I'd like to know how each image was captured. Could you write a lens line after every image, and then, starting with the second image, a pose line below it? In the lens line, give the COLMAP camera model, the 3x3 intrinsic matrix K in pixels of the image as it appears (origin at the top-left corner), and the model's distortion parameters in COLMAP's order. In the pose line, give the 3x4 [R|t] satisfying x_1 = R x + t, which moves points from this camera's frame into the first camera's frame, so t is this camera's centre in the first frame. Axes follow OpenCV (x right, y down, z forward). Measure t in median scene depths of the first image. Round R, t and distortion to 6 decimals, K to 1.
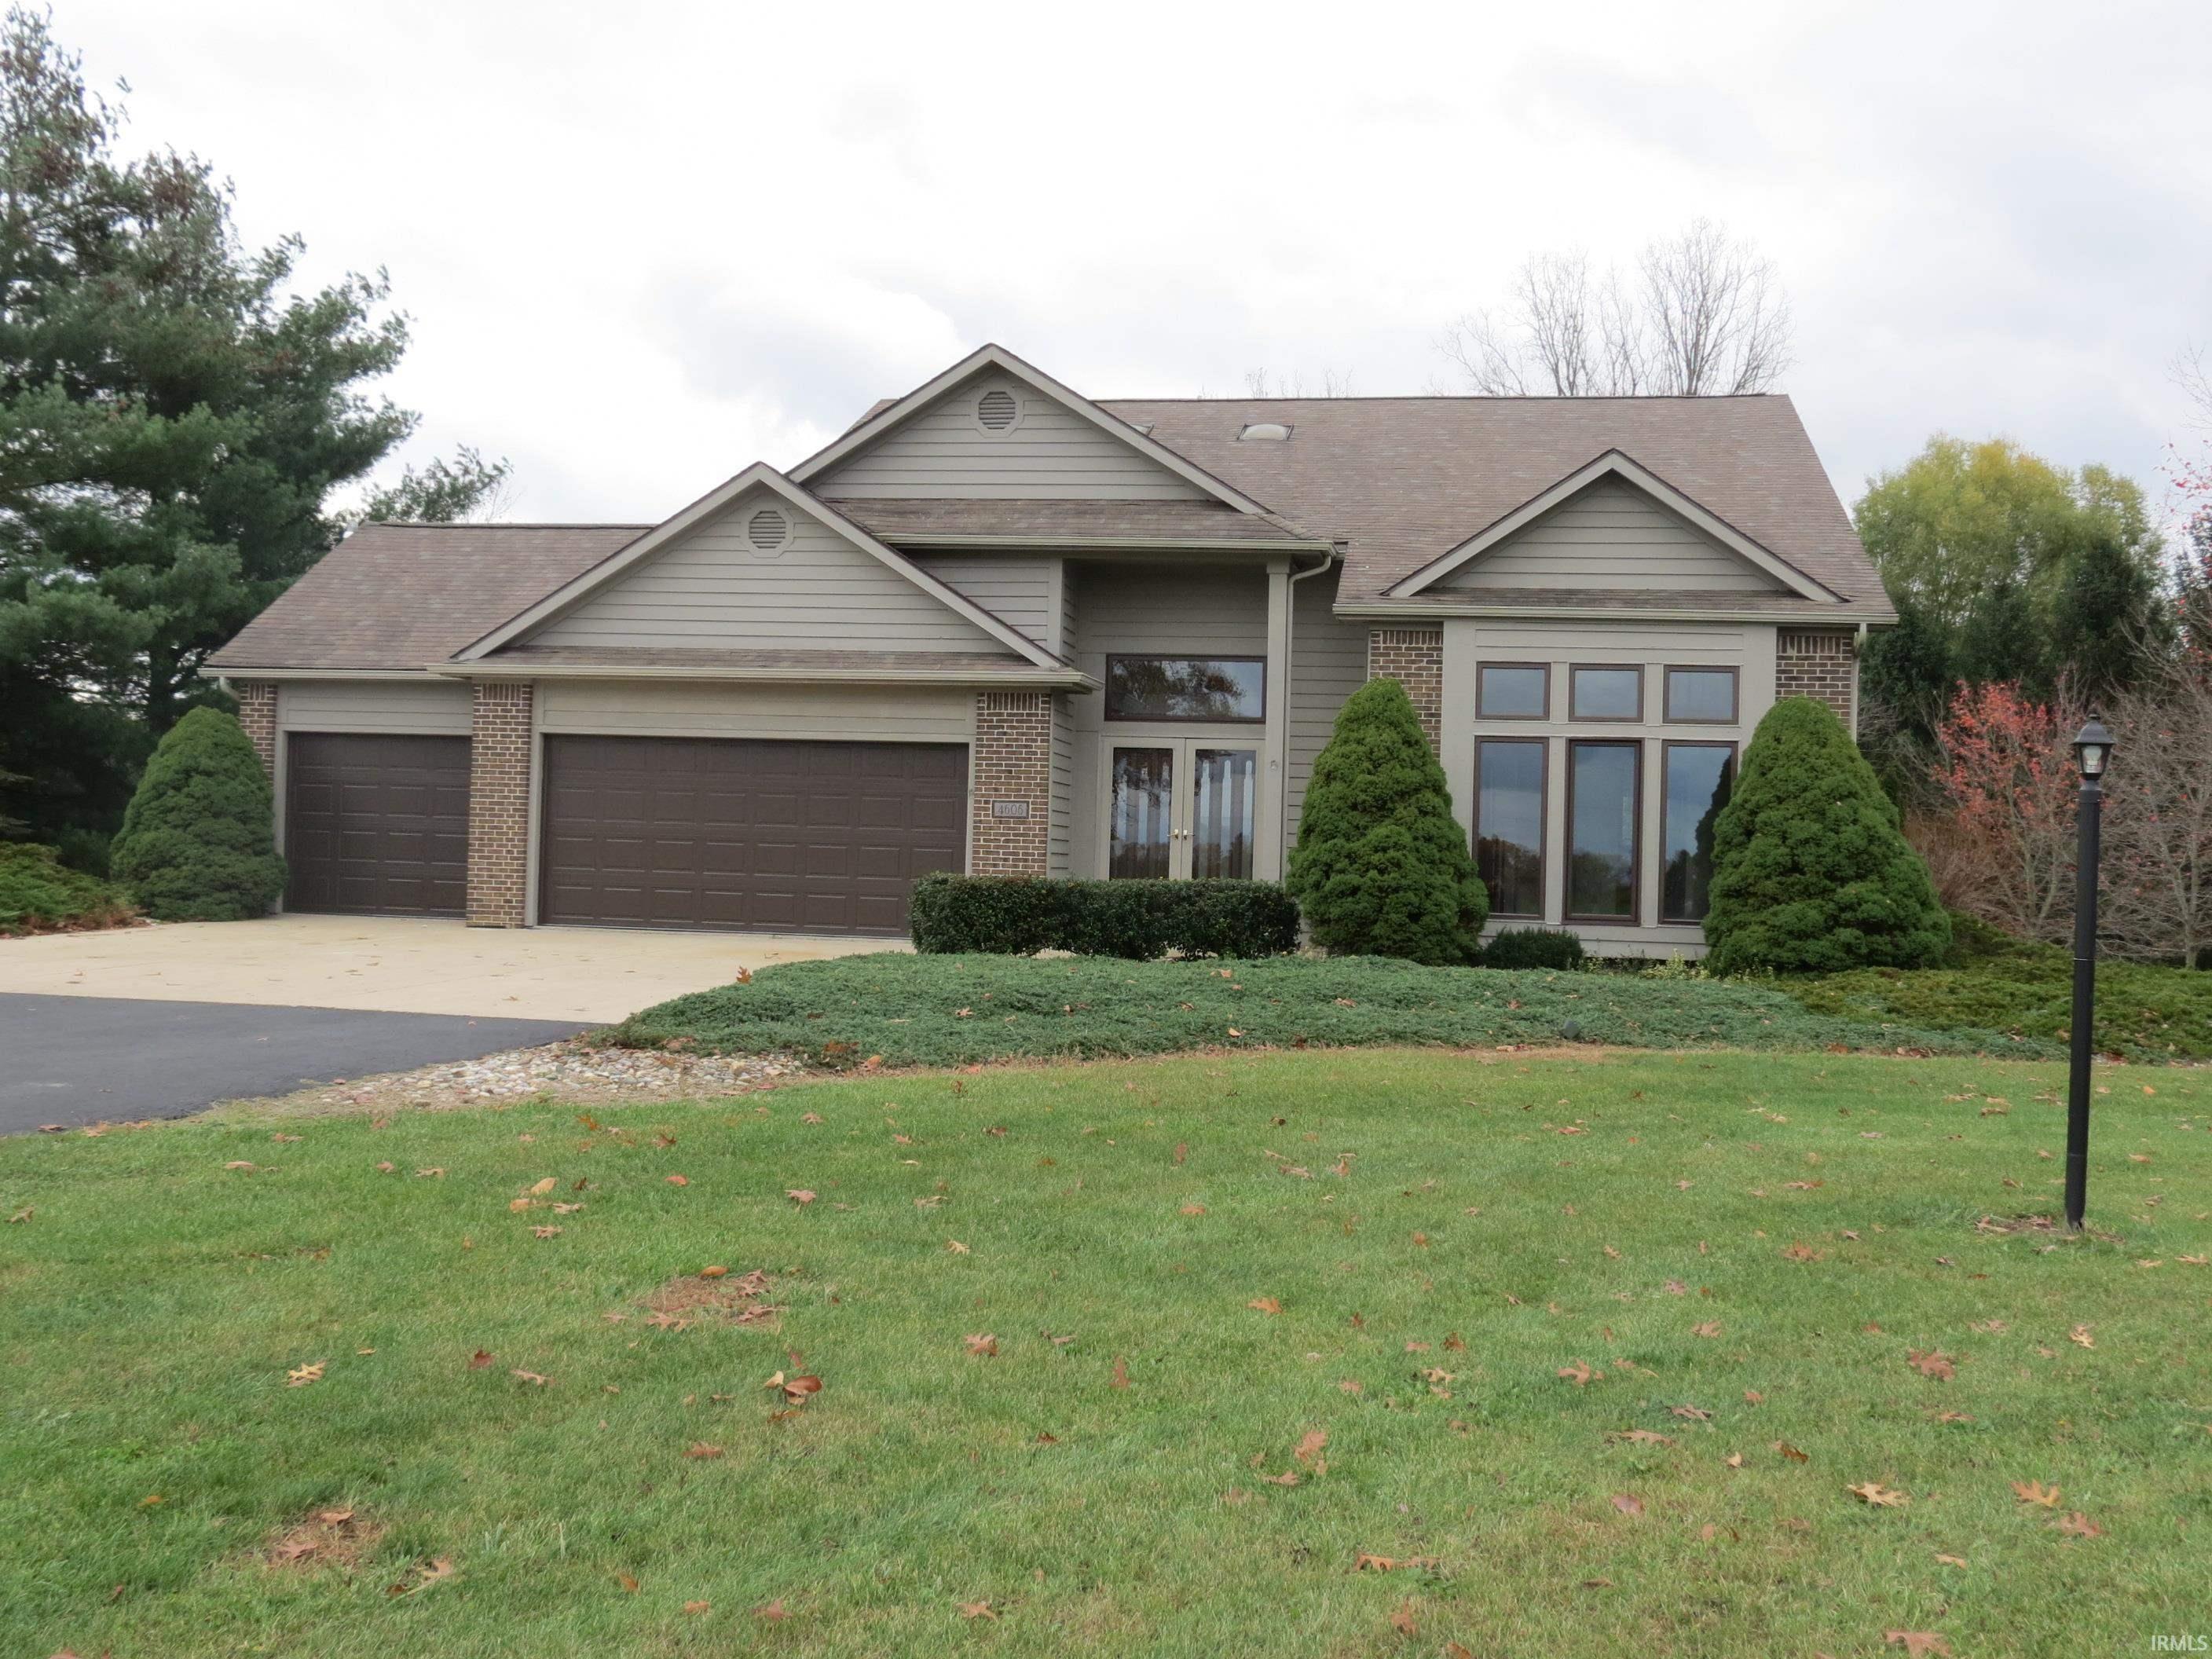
lens RADIAL K [[2218.0, 0, 1116.7], [0, 2218.0, 809.6], [0, 0, 1]] dist [-0.026431, 0.000000]
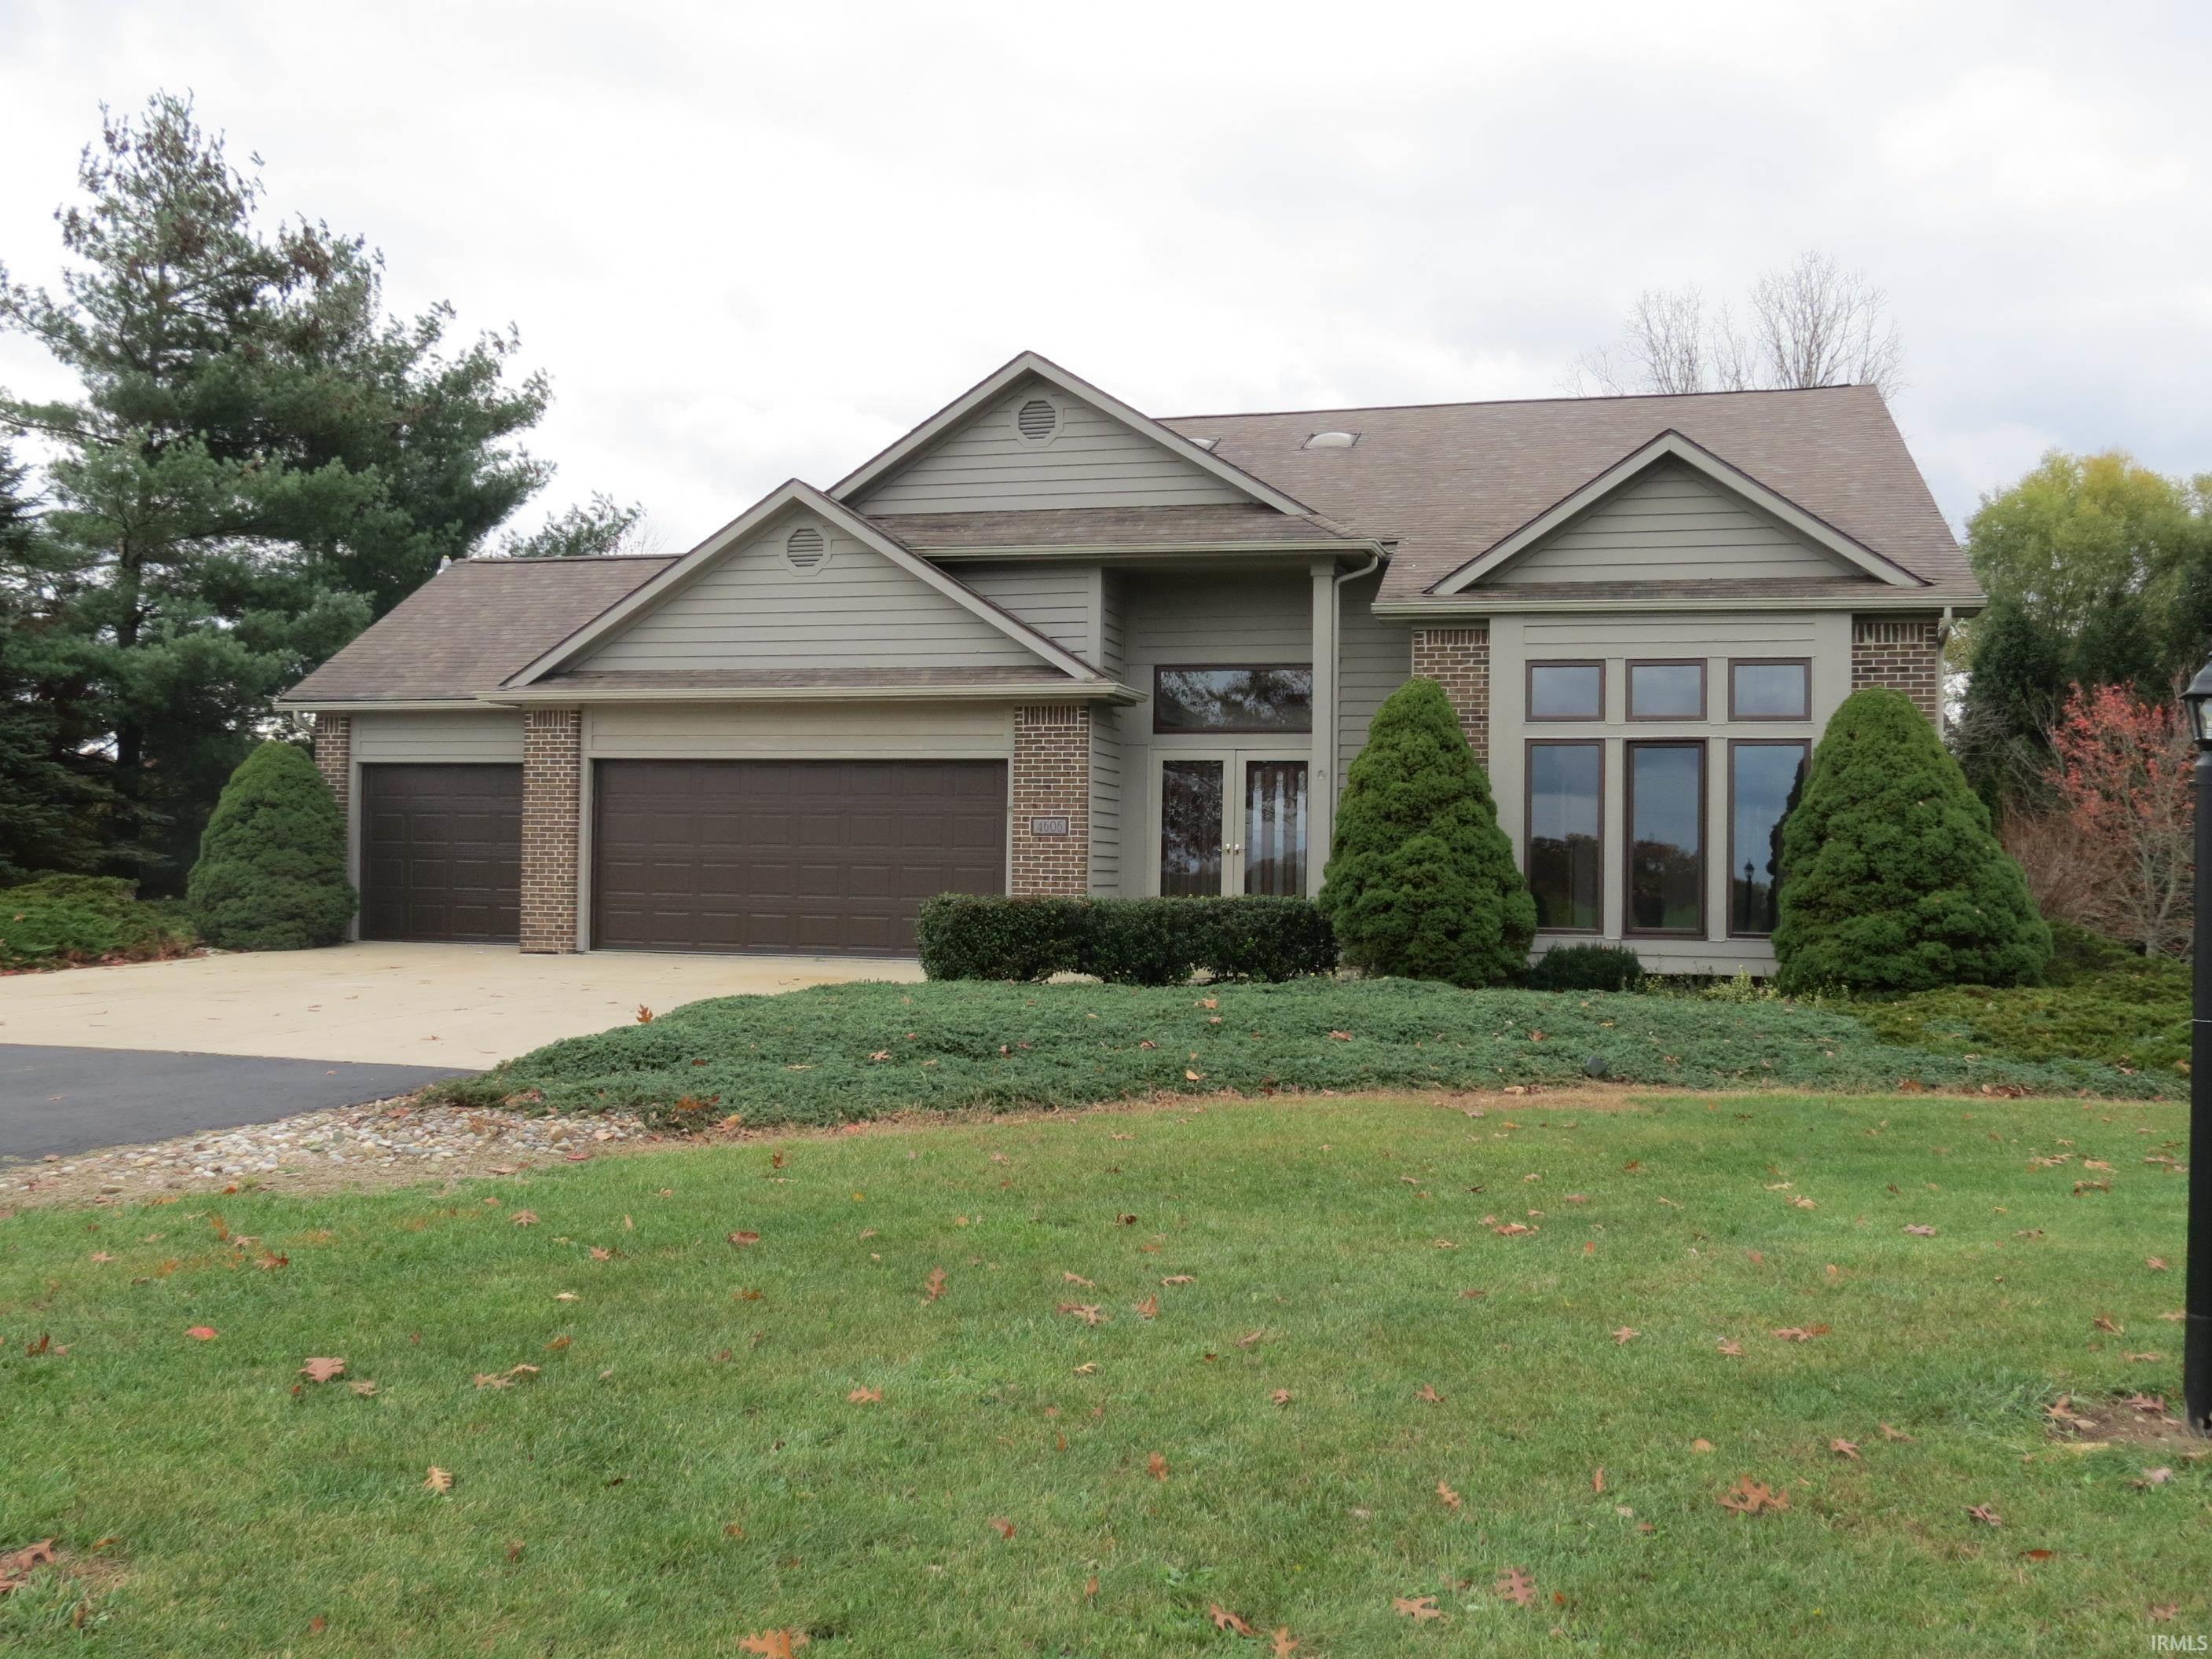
lens RADIAL K [[1977.4, 0, 1108.3], [0, 1977.4, 824.0], [0, 0, 1]] dist [-0.027823, -0.001628]
pose [[0.995204, -0.017662, -0.096210, 0.059099], [0.017456, 0.999843, -0.002977, 0.001820], [0.096247, 0.001283, 0.995357, 0.135116]]
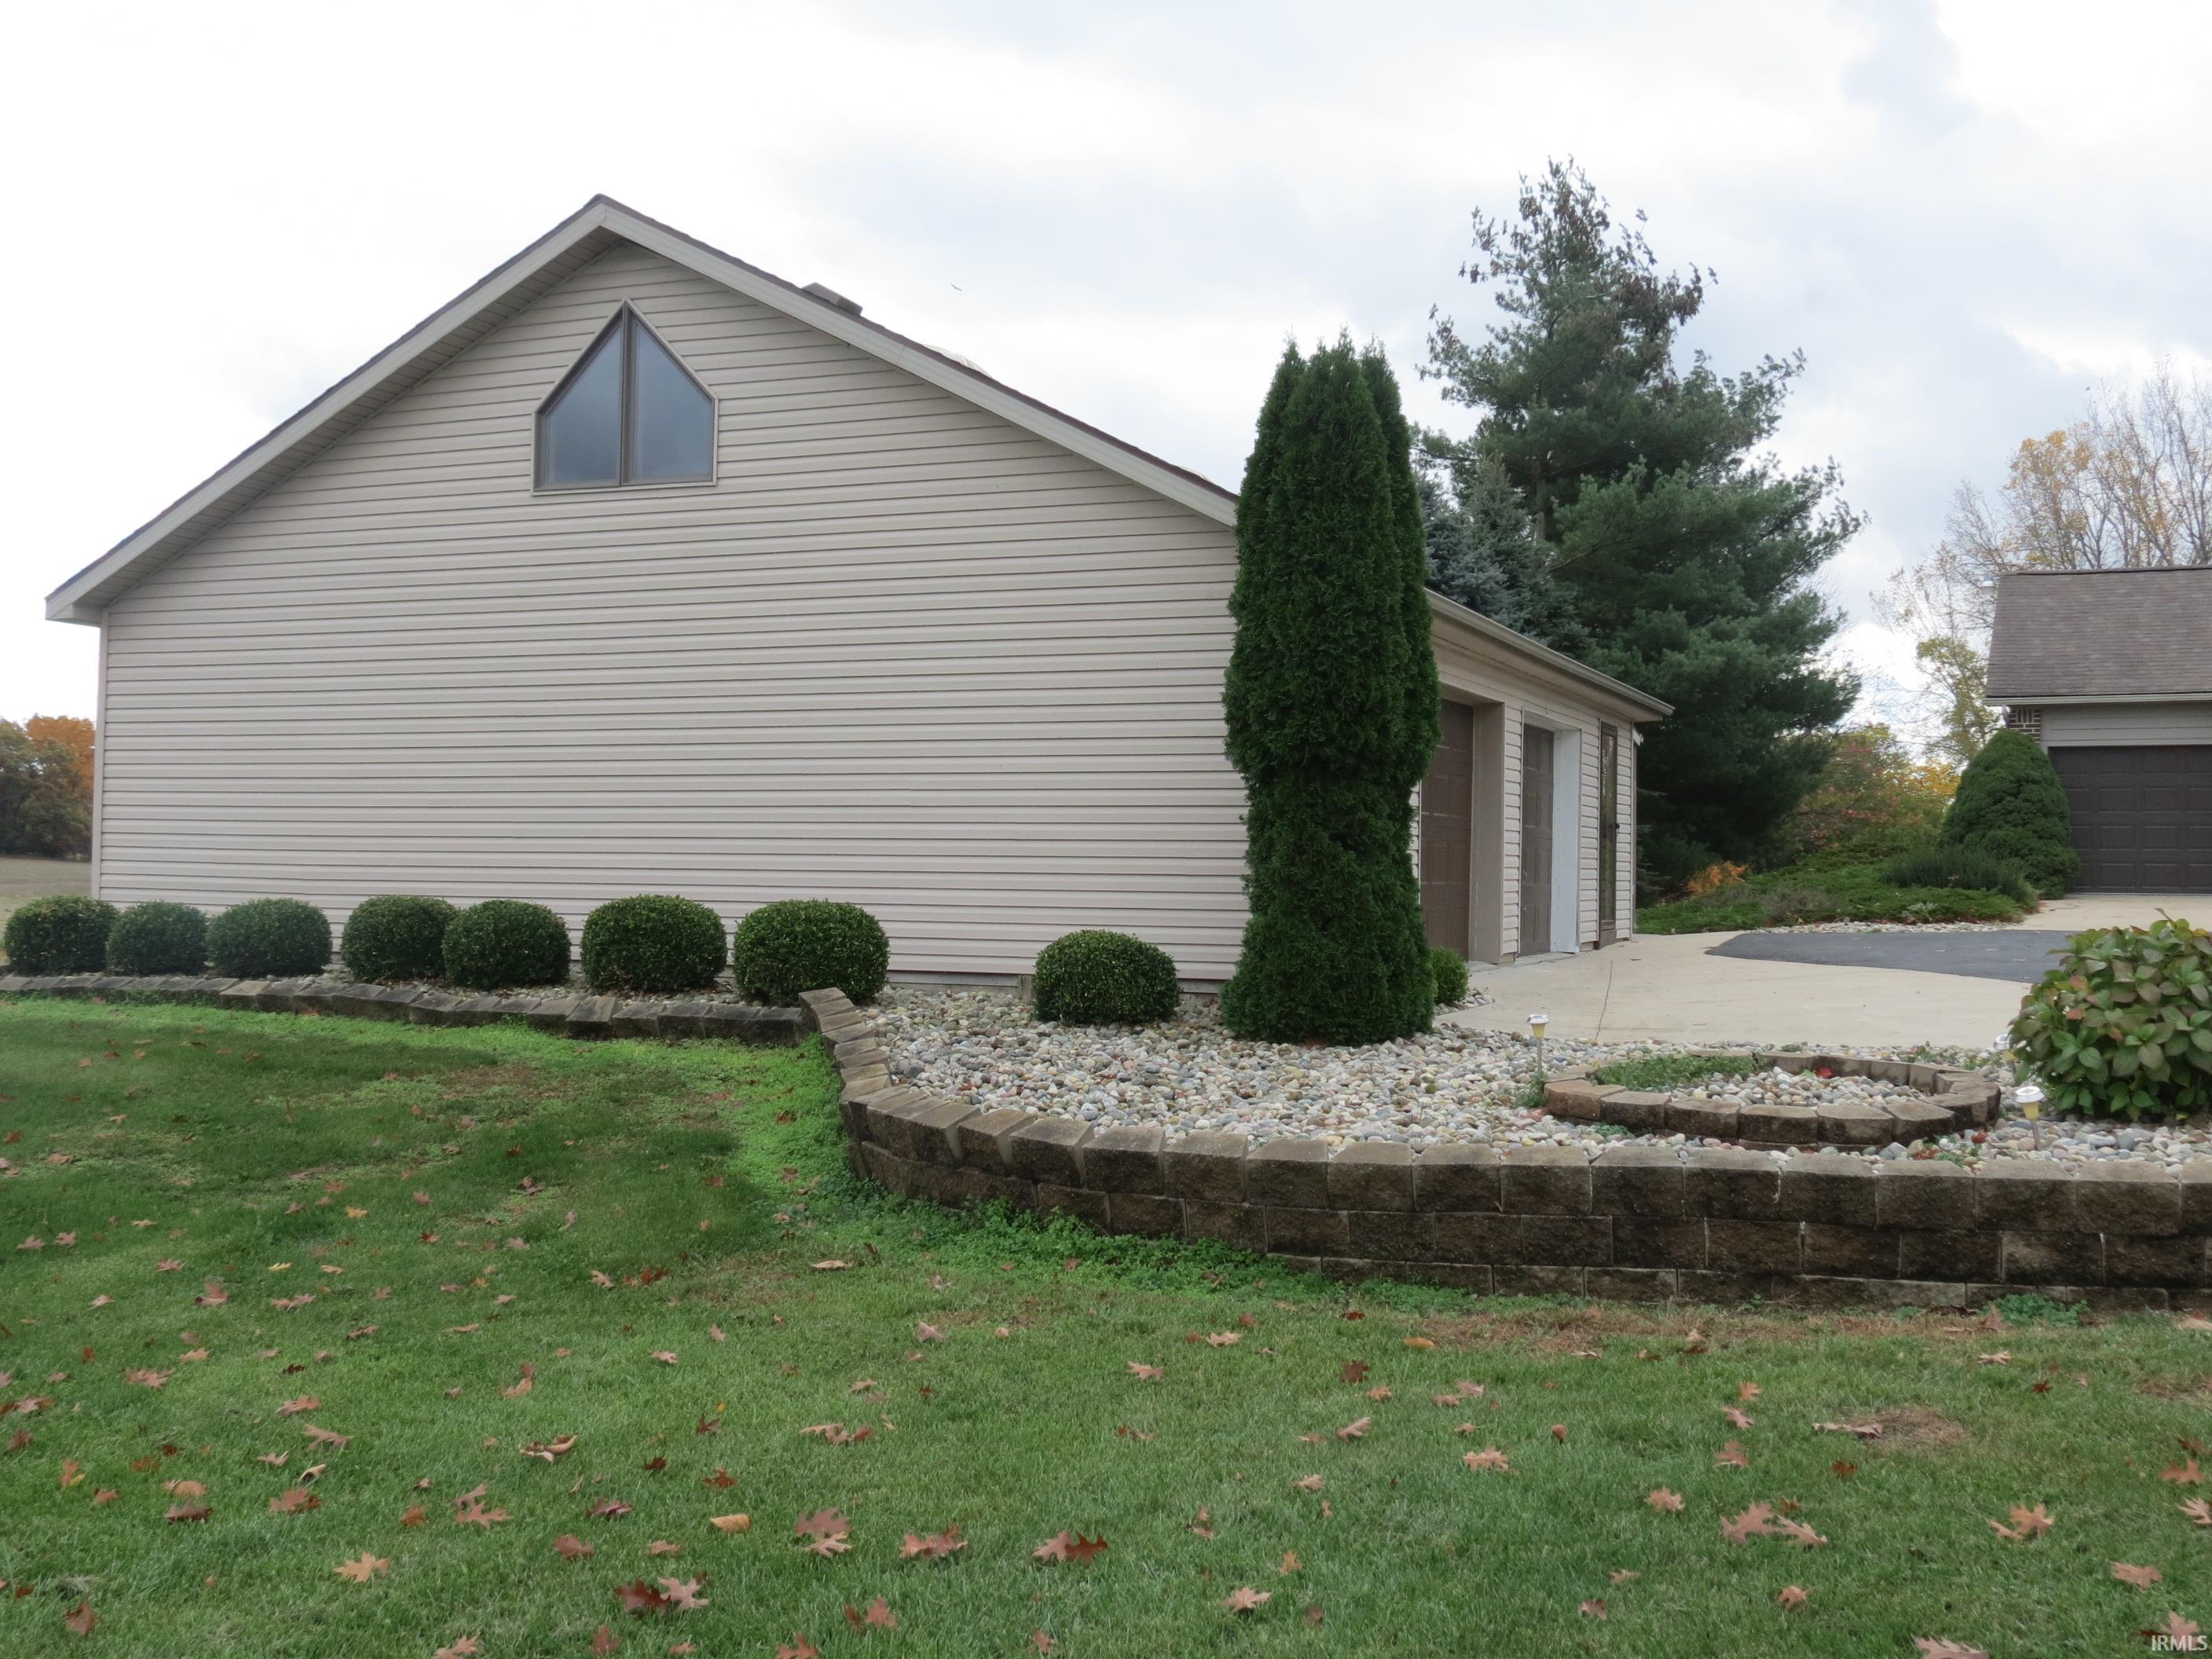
lens RADIAL K [[2318.1, 0, 1106.7], [0, 2318.1, 828.6], [0, 0, 1]] dist [0.019572, 0.000000]
pose [[0.971812, -0.028254, -0.234057, -0.620028], [0.028834, 0.999584, -0.000943, -0.003993], [0.233986, -0.005832, 0.972222, -0.416942]]
